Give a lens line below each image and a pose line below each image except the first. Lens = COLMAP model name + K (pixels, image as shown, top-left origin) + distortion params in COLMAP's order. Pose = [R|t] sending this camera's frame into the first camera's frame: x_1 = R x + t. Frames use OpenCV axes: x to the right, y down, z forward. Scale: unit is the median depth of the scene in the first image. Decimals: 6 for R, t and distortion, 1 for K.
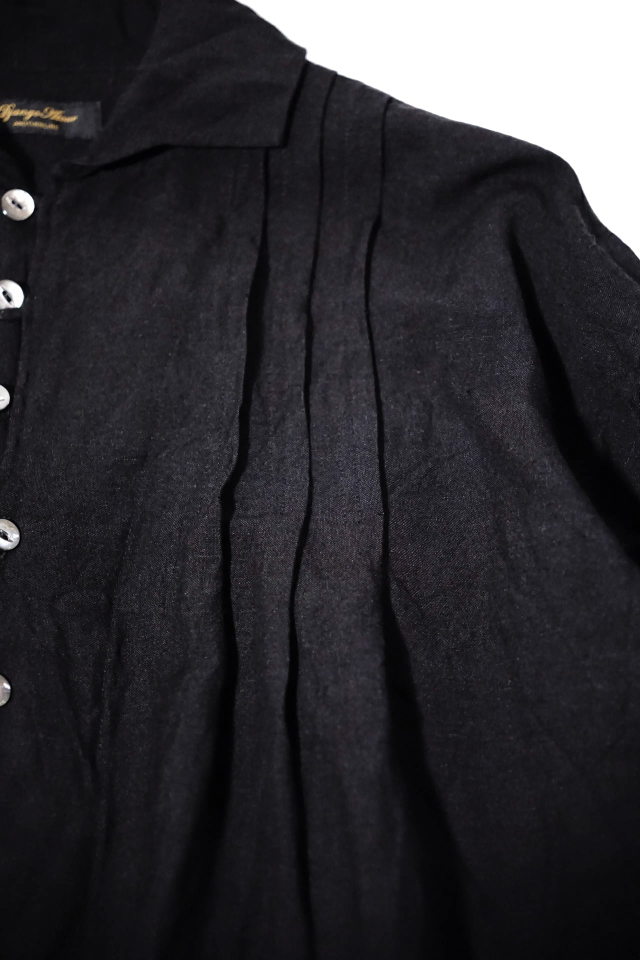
lens RADIAL K [[2028.5, 0, 321.4], [0, 2028.5, 478.7], [0, 0, 1]] dist [0.457544, 0.000000]
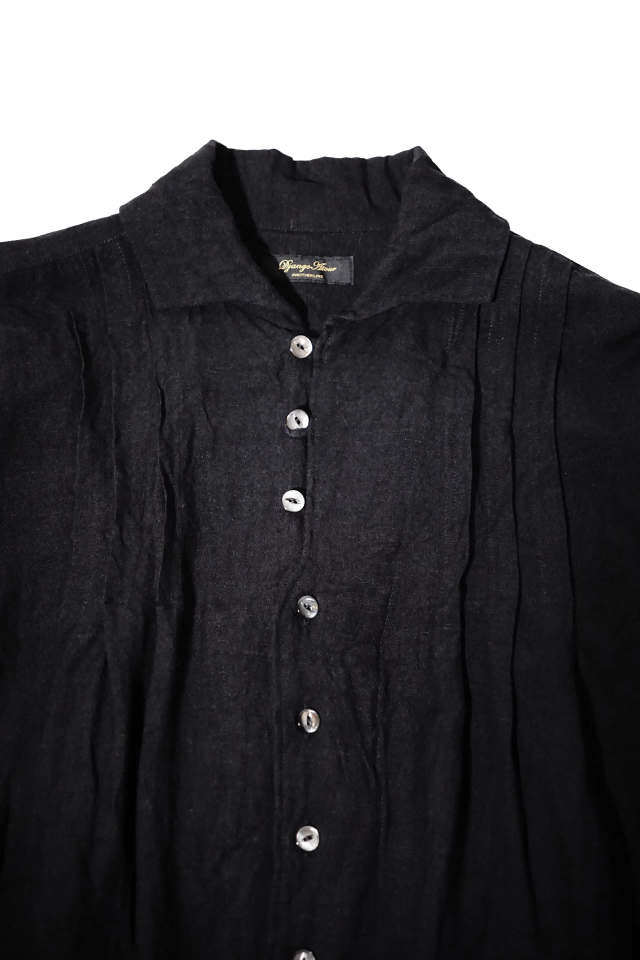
lens RADIAL K [[2028.5, 0, 318.2], [0, 2028.5, 481.4], [0, 0, 1]] dist [0.457544, 0.000000]
pose [[0.999539, 0.016762, 0.025331, -0.175312], [-0.020924, 0.984488, 0.174200, -0.292893], [-0.022018, -0.174650, 0.984384, -0.374944]]
